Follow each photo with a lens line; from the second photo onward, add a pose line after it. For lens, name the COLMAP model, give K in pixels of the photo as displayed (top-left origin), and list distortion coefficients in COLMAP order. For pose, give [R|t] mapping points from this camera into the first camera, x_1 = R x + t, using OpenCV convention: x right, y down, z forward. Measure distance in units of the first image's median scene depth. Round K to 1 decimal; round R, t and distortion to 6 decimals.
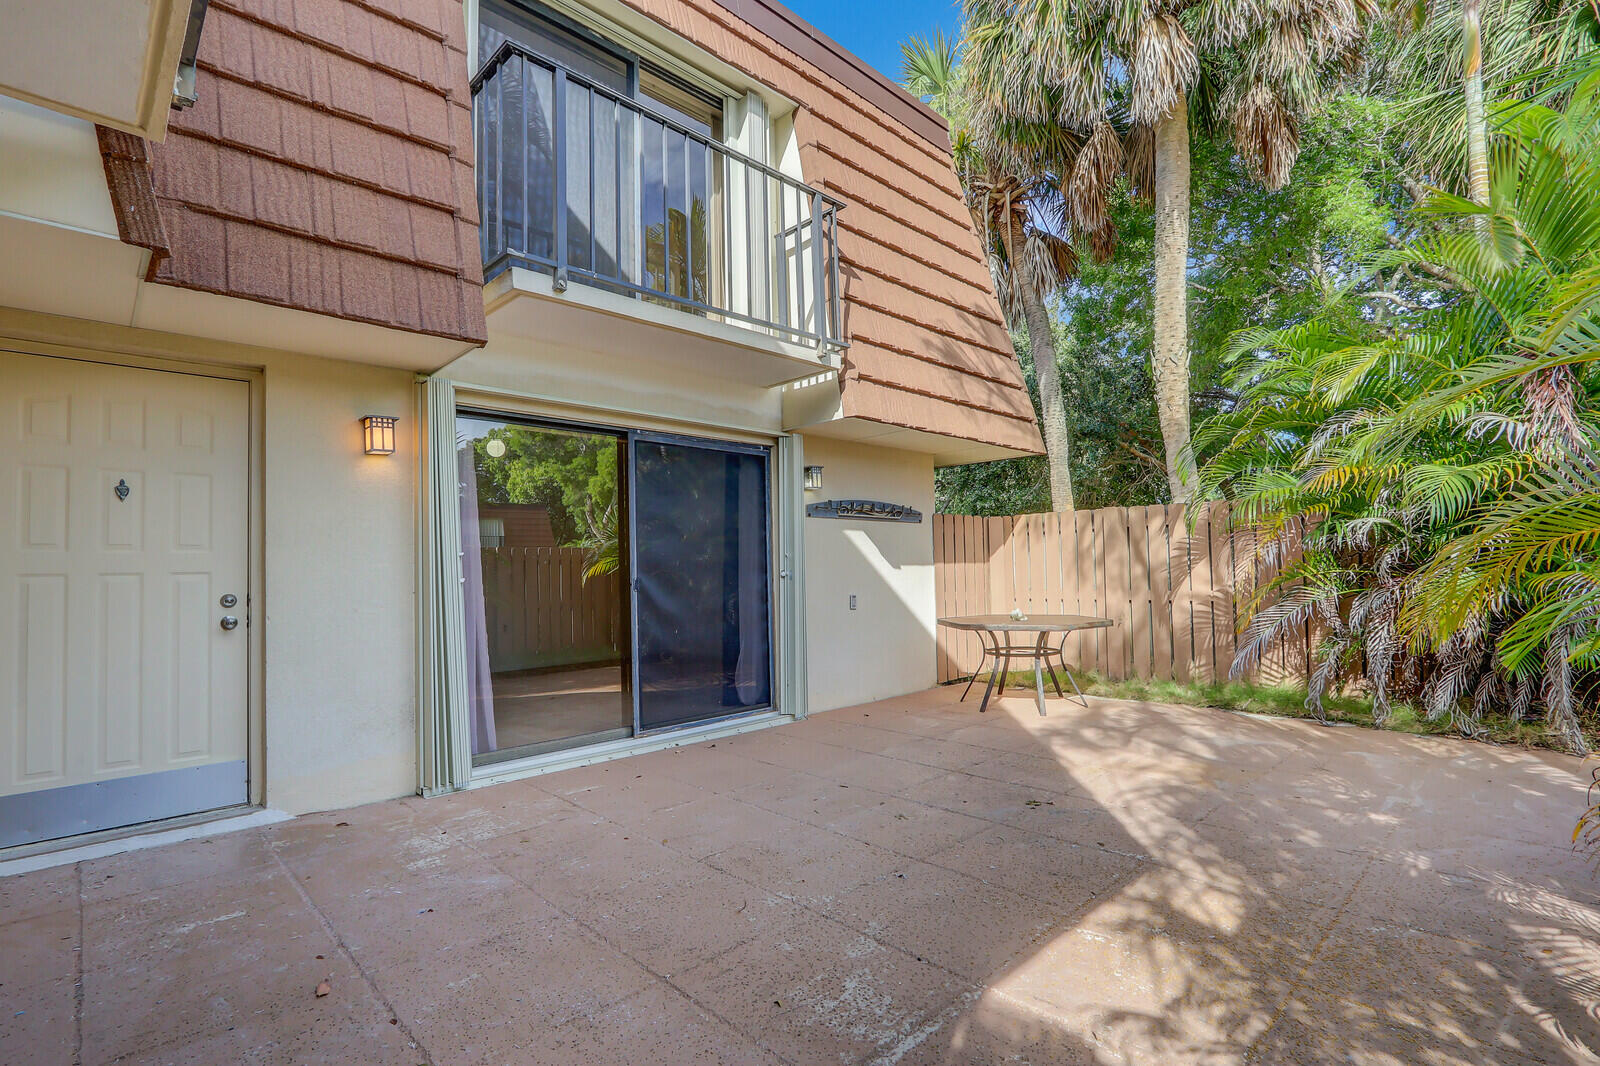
lens RADIAL K [[747.2, 0, 800.0], [0, 747.2, 533.0], [0, 0, 1]] dist [-0.049498, 0.000184]
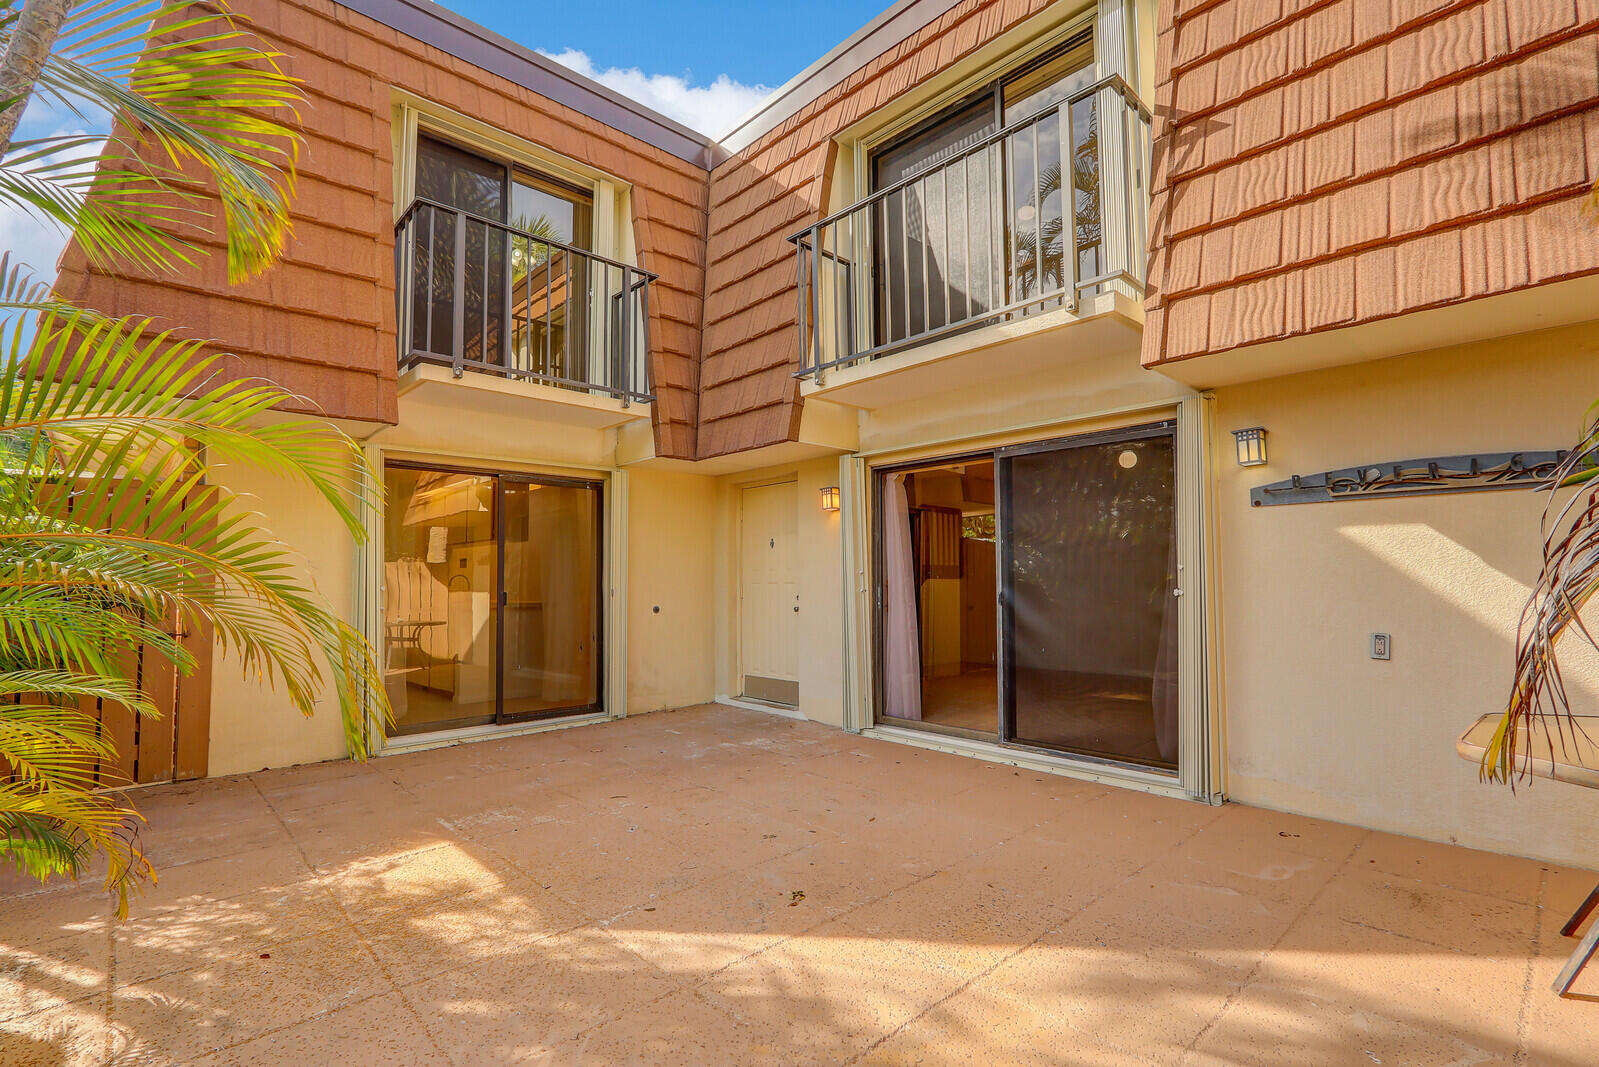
lens RADIAL K [[696.4, 0, 799.5], [0, 696.4, 533.5], [0, 0, 1]] dist [-0.028549, 0.000144]
pose [[-0.013191, -0.047638, -0.998778, 1.036197], [0.055993, 0.997262, -0.048305, 0.014553], [0.998344, -0.056562, -0.010487, 1.011857]]
